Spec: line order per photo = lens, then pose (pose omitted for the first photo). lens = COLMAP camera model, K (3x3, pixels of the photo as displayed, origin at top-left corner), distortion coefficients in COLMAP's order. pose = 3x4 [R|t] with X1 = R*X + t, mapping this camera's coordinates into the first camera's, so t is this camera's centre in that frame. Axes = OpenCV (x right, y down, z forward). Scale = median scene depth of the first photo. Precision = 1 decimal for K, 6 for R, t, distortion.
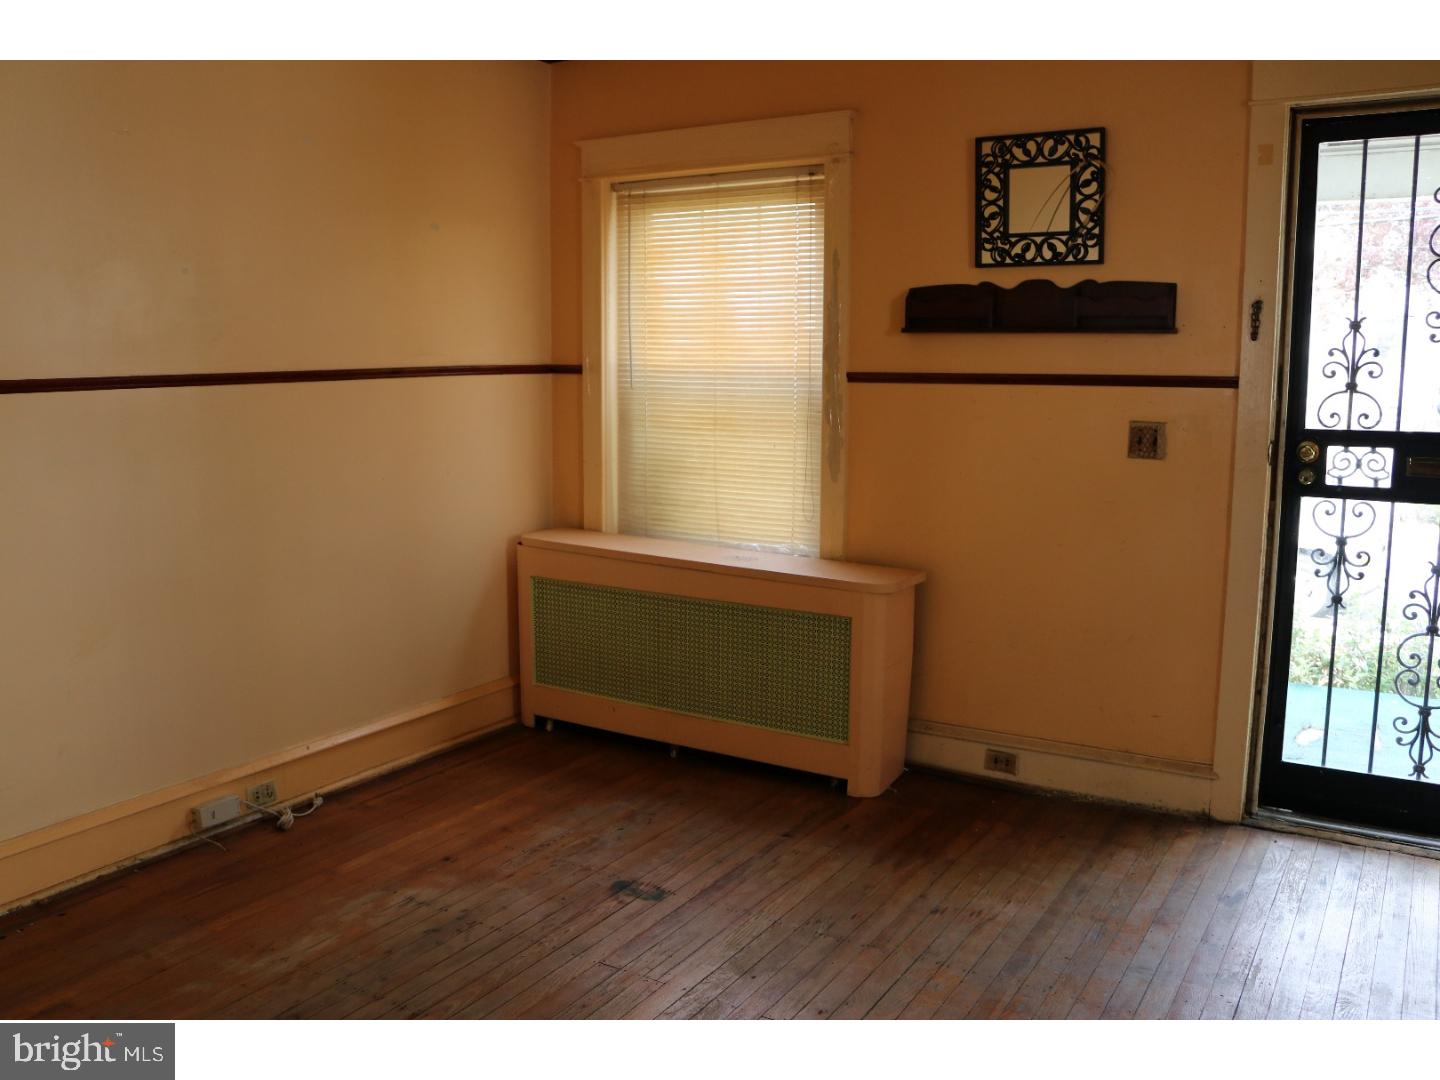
lens RADIAL K [[1210.5, 0, 720.0], [0, 1210.5, 540.0], [0, 0, 1]] dist [-0.161815, 0.131166]
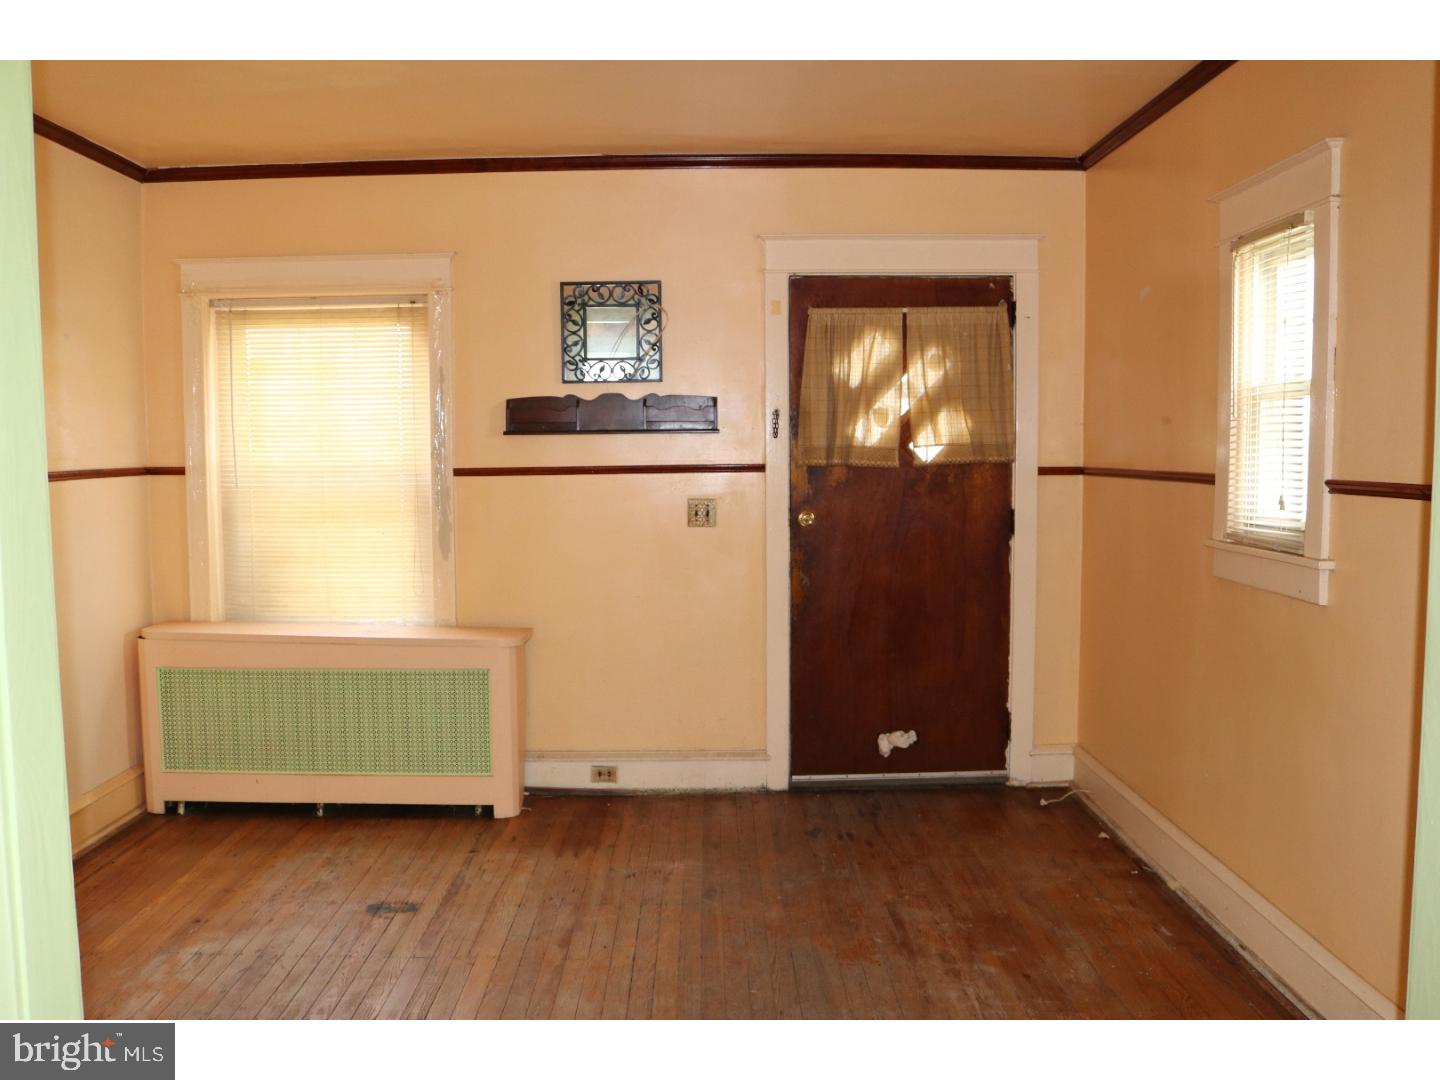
lens RADIAL K [[1210.5, 0, 720.0], [0, 1210.5, 540.0], [0, 0, 1]] dist [-0.161815, 0.131166]
pose [[0.845194, -0.046366, 0.532445, -0.339007], [0.087263, 0.994833, -0.051888, 0.018571], [-0.527288, 0.090318, 0.844872, -0.157402]]
